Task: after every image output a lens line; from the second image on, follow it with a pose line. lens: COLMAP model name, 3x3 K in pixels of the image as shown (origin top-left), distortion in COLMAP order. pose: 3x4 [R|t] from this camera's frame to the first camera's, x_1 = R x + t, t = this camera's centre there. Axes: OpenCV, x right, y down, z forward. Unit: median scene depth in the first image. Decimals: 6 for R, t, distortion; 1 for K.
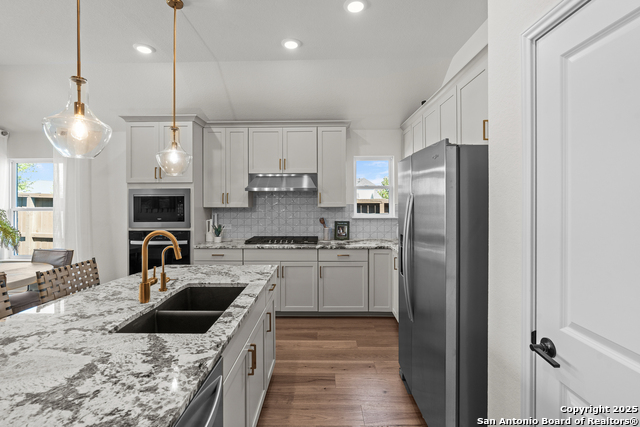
lens RADIAL K [[289.5, 0, 319.4], [0, 289.5, 202.5], [0, 0, 1]] dist [-0.008904, 0.000471]
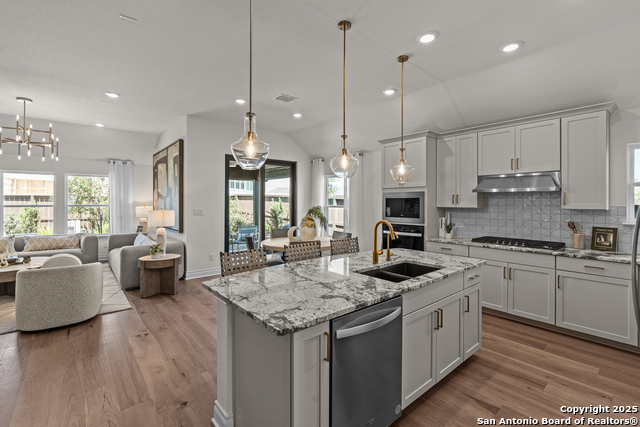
lens RADIAL K [[289.5, 0, 319.4], [0, 289.5, 202.5], [0, 0, 1]] dist [-0.008904, 0.000471]
pose [[0.657046, 0.005555, -0.753830, 0.183166], [-0.006723, 0.999976, 0.001510, -0.000224], [0.753820, 0.004076, 0.657068, -0.136778]]
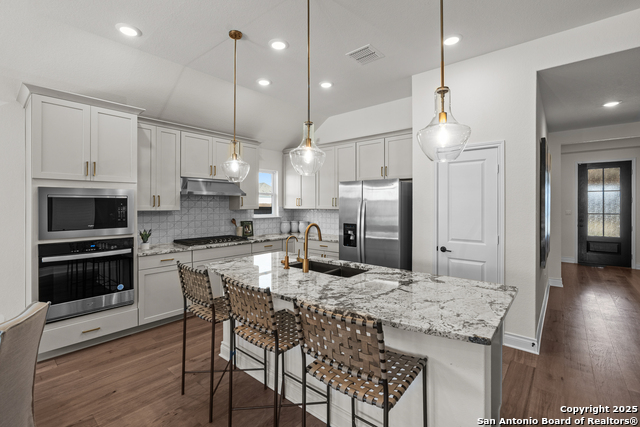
lens RADIAL K [[287.4, 0, 318.7], [0, 287.4, 205.5], [0, 0, 1]] dist [-0.008498, 0.000539]
pose [[0.639878, 0.000691, 0.768476, -0.757812], [0.001131, 0.999998, -0.001841, 0.002239], [-0.768476, 0.002047, 0.639876, -0.001137]]
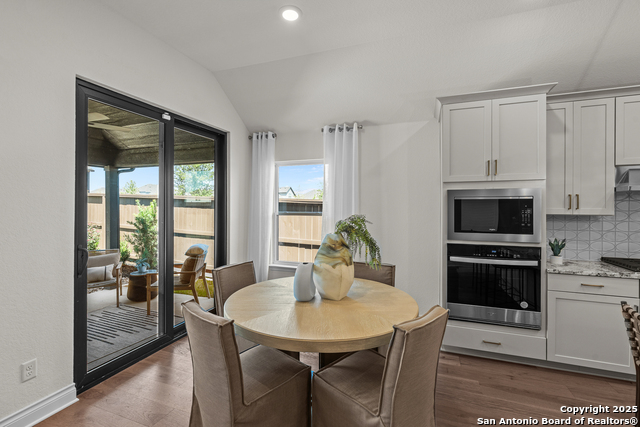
lens RADIAL K [[287.4, 0, 318.7], [0, 287.4, 205.5], [0, 0, 1]] dist [-0.008498, 0.000539]
pose [[0.938942, 0.003223, -0.344061, -0.718024], [-0.004689, 0.999983, -0.003431, -0.000756], [0.344044, 0.004835, 0.938941, 0.148927]]
